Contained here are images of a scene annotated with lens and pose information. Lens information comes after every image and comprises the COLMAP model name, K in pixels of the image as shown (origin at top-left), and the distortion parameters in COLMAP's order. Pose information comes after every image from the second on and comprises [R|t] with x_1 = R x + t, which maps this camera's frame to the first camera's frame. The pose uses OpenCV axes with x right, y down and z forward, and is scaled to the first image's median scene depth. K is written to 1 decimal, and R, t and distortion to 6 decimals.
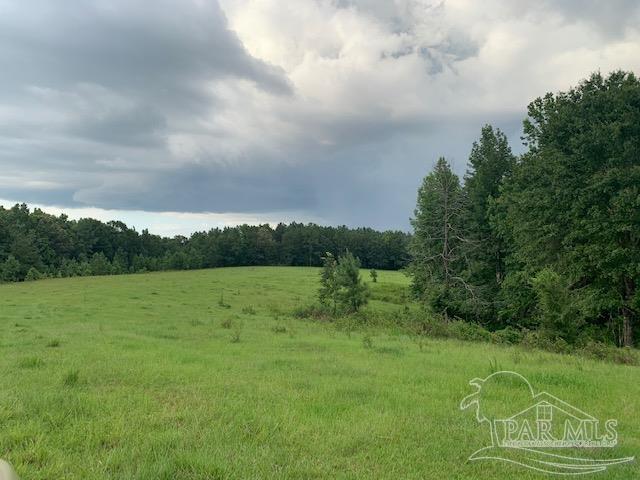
lens RADIAL K [[487.5, 0, 313.9], [0, 487.5, 241.0], [0, 0, 1]] dist [0.039621, -0.048744]
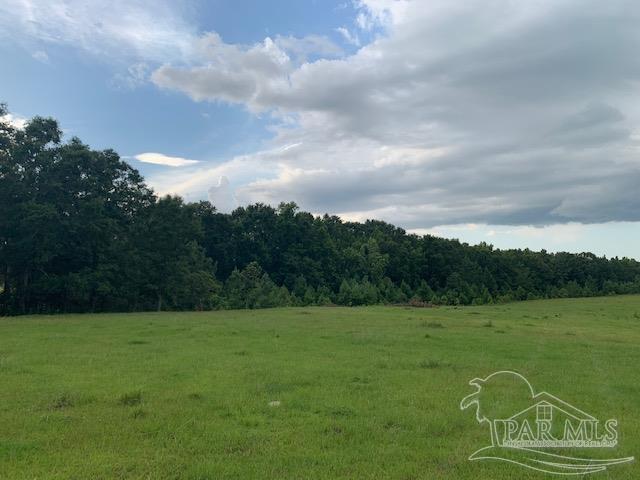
lens RADIAL K [[487.5, 0, 314.1], [0, 487.5, 237.5], [0, 0, 1]] dist [0.039621, -0.048744]
pose [[0.619065, -0.073876, -0.781857, 0.321408], [0.038848, 0.997228, -0.063467, -0.061945], [0.784378, 0.008917, 0.620219, -0.688307]]
